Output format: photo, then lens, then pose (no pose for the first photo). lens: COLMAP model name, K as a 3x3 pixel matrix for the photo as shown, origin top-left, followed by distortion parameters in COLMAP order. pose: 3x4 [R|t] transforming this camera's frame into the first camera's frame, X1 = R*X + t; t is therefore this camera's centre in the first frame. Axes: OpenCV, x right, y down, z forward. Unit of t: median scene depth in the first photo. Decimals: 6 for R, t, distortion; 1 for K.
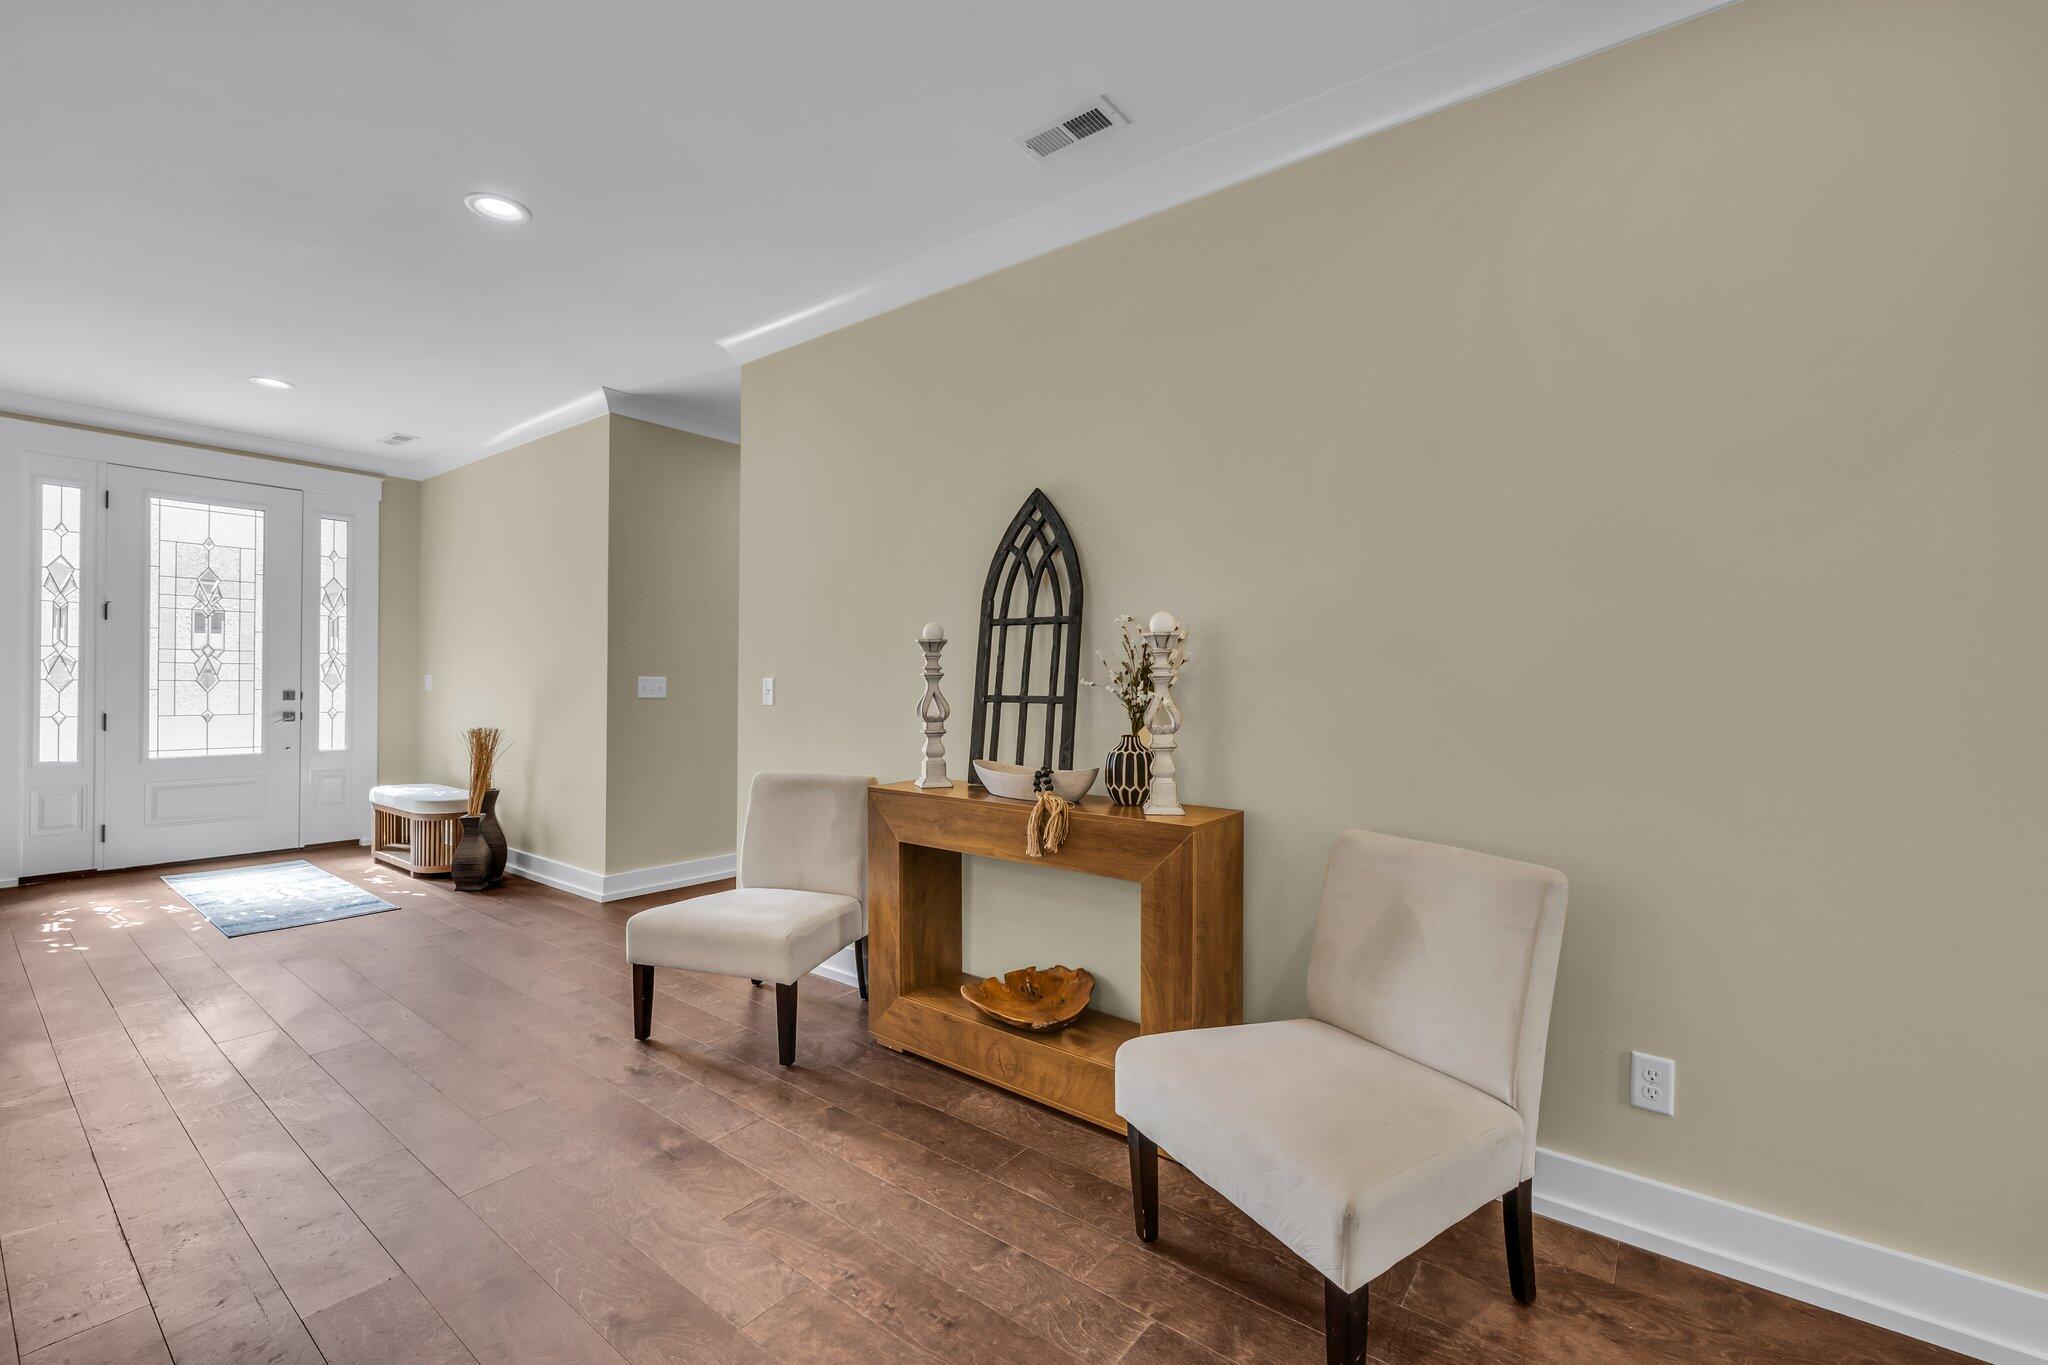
lens RADIAL K [[861.3, 0, 1024.3], [0, 861.3, 678.2], [0, 0, 1]] dist [-0.001538, 0.000677]
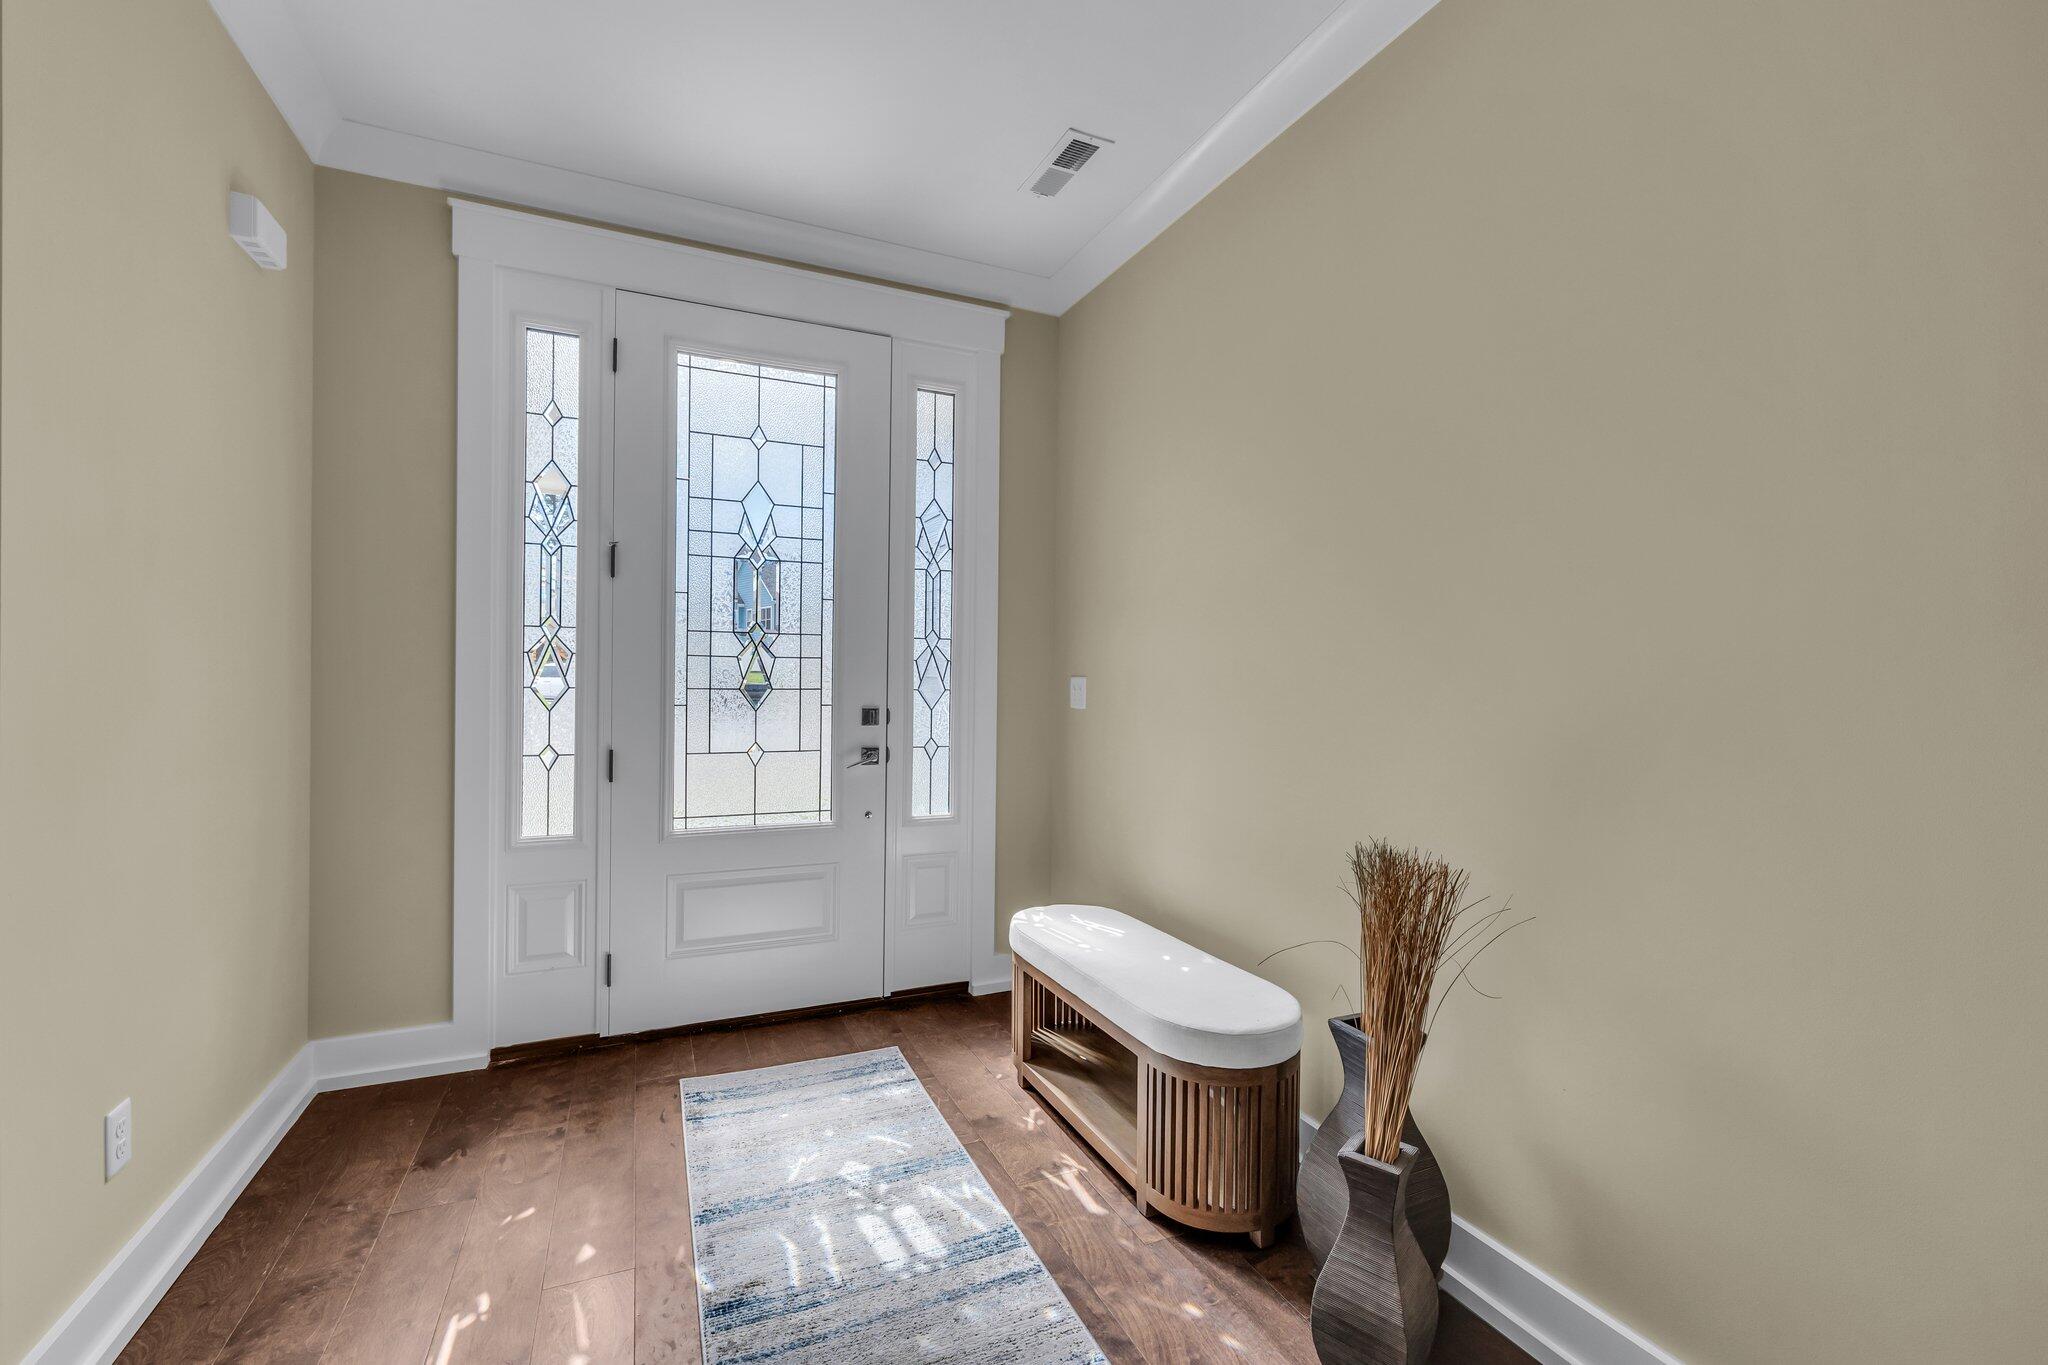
lens RADIAL K [[861.3, 0, 1014.6], [0, 861.3, 669.8], [0, 0, 1]] dist [-0.001538, 0.000677]
pose [[0.877321, -0.003446, -0.479891, -0.537415], [-0.001799, 0.999944, -0.010469, -0.003929], [0.479900, 0.010048, 0.877266, 0.593395]]
